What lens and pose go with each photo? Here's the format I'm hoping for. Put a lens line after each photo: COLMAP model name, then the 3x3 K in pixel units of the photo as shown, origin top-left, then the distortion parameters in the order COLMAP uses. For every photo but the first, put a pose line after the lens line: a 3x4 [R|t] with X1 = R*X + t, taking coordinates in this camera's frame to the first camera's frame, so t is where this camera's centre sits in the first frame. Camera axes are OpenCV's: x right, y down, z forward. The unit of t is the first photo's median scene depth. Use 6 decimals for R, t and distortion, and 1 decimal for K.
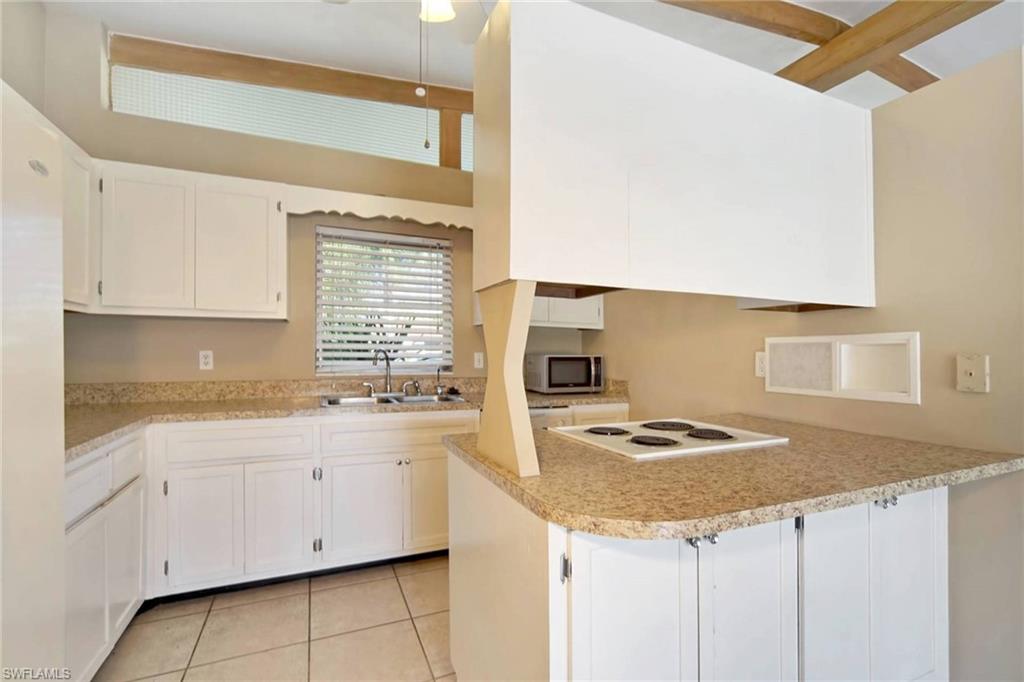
lens RADIAL K [[457.7, 0, 510.0], [0, 457.7, 345.7], [0, 0, 1]] dist [-0.000123, 0.000073]
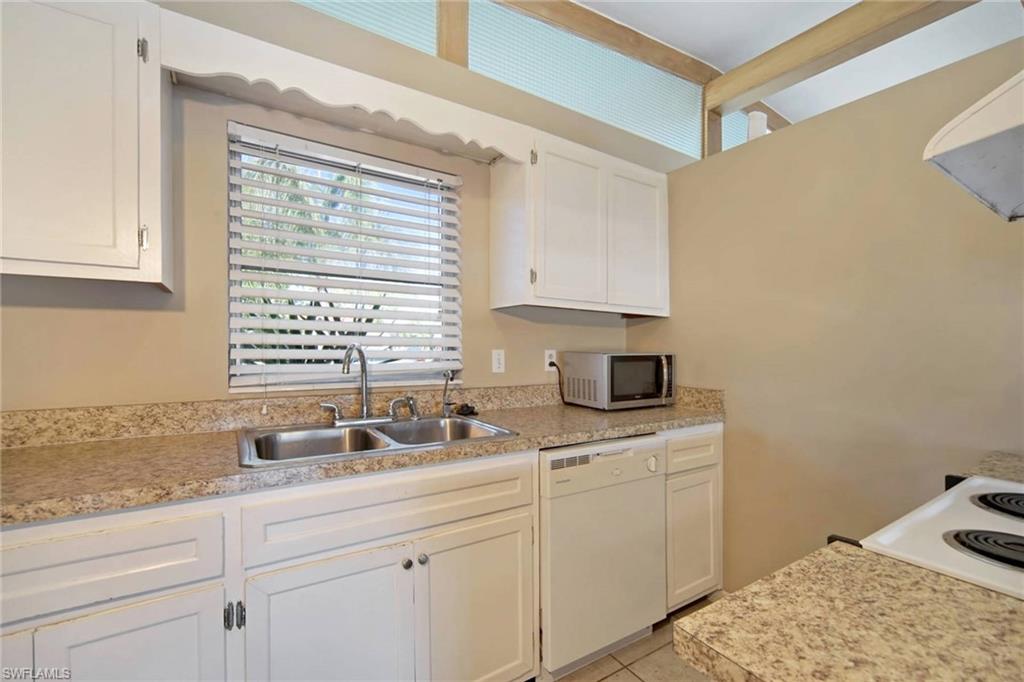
lens RADIAL K [[442.2, 0, 512.0], [0, 442.2, 341.0], [0, 0, 1]] dist [0.001145, 0.000566]
pose [[0.985468, 0.002109, 0.169849, -0.171017], [-0.003174, 0.999977, 0.005996, -0.000428], [-0.169832, -0.006448, 0.985452, 0.397716]]
